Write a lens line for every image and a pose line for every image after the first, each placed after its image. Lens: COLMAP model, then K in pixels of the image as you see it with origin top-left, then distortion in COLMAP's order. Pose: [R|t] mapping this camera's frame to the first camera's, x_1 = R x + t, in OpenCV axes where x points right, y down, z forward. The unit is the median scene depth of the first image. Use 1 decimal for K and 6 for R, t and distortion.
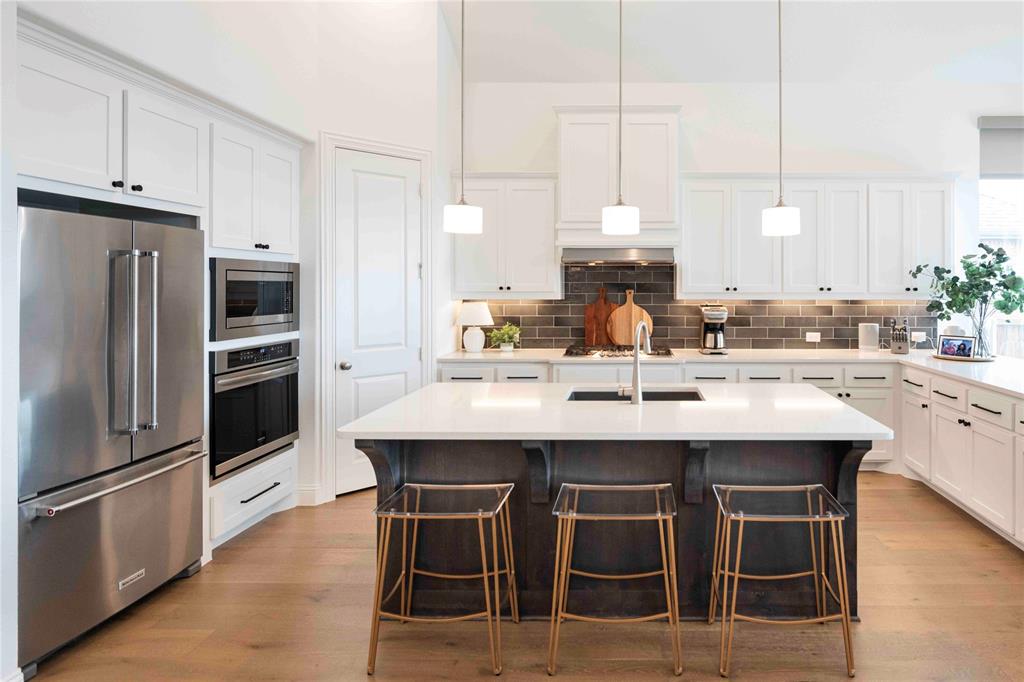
lens RADIAL K [[571.7, 0, 622.4], [0, 571.7, 284.2], [0, 0, 1]] dist [0.006748, 0.000848]
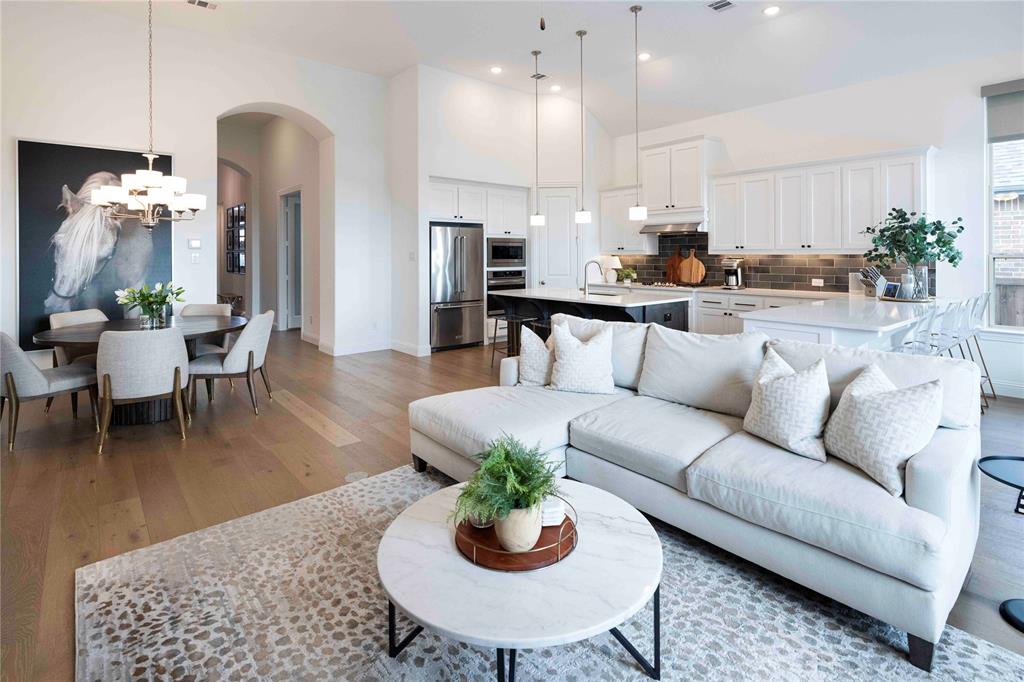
lens RADIAL K [[497.9, 0, 516.1], [0, 497.9, 248.6], [0, 0, 1]] dist [-0.001343, -0.000551]
pose [[0.643664, -0.013064, -0.765196, 0.829969], [0.004470, 0.999901, -0.013311, 0.027513], [0.765295, 0.005148, 0.643659, -0.314621]]
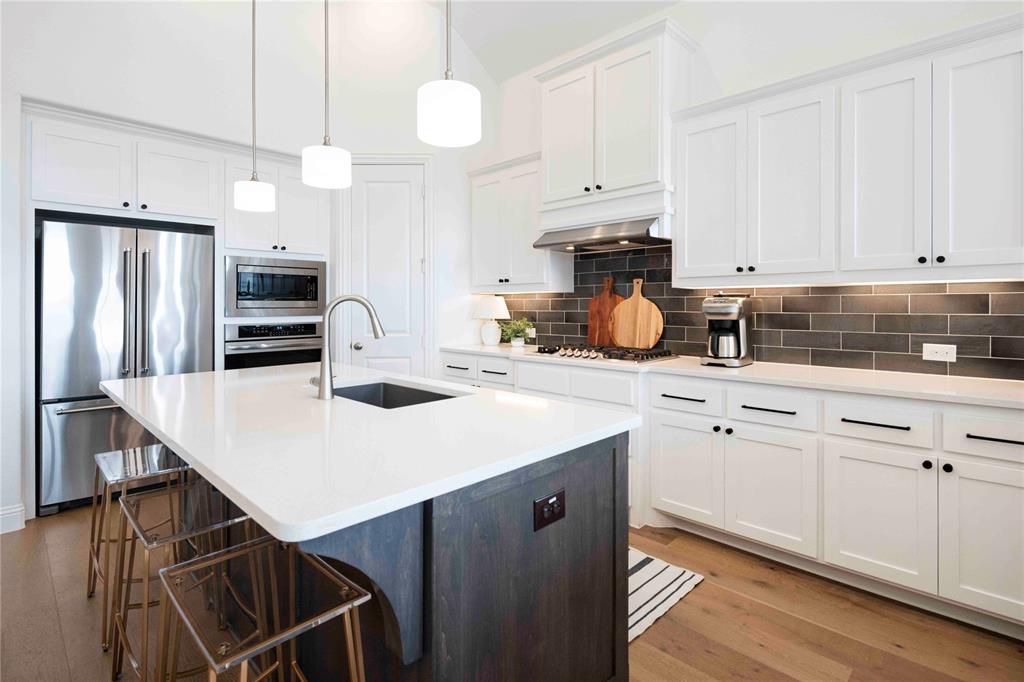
lens RADIAL K [[497.9, 0, 515.0], [0, 497.9, 303.5], [0, 0, 1]] dist [-0.001343, -0.000551]
pose [[0.722616, -0.005195, -0.691230, 0.396864], [0.004554, 0.999986, -0.002754, 0.048693], [0.691235, -0.001158, 0.722630, 0.407277]]
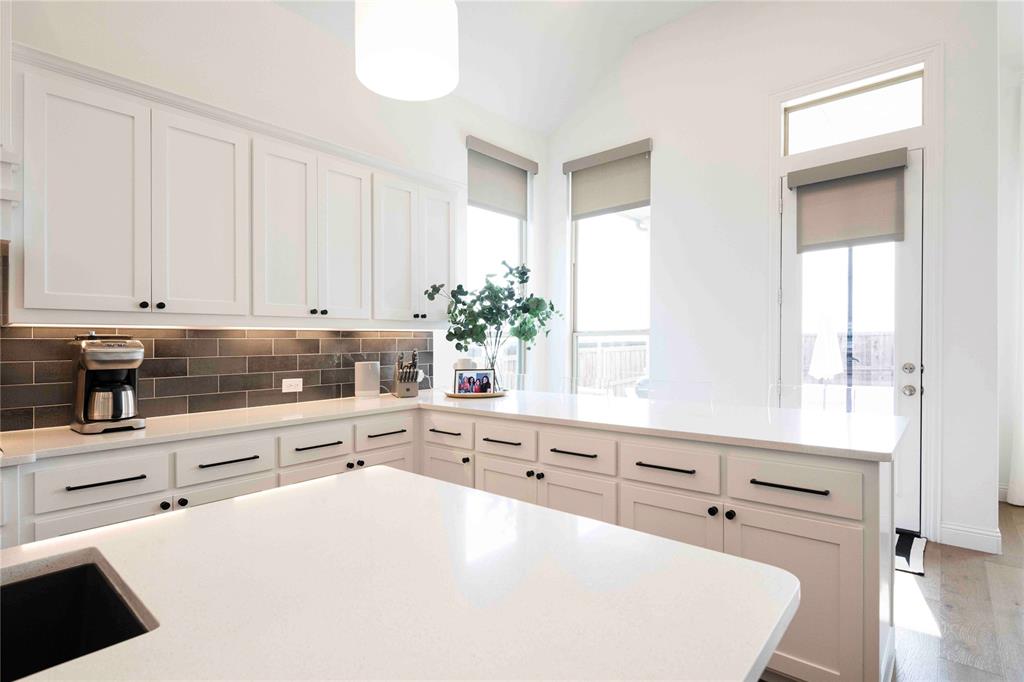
lens RADIAL K [[497.9, 0, 518.9], [0, 497.9, 342.4], [0, 0, 1]] dist [-0.001343, -0.000551]
pose [[0.633145, -0.006818, 0.774003, 0.047620], [0.009588, 0.999954, 0.000965, 0.046340], [-0.773973, 0.006810, 0.633181, 0.443007]]
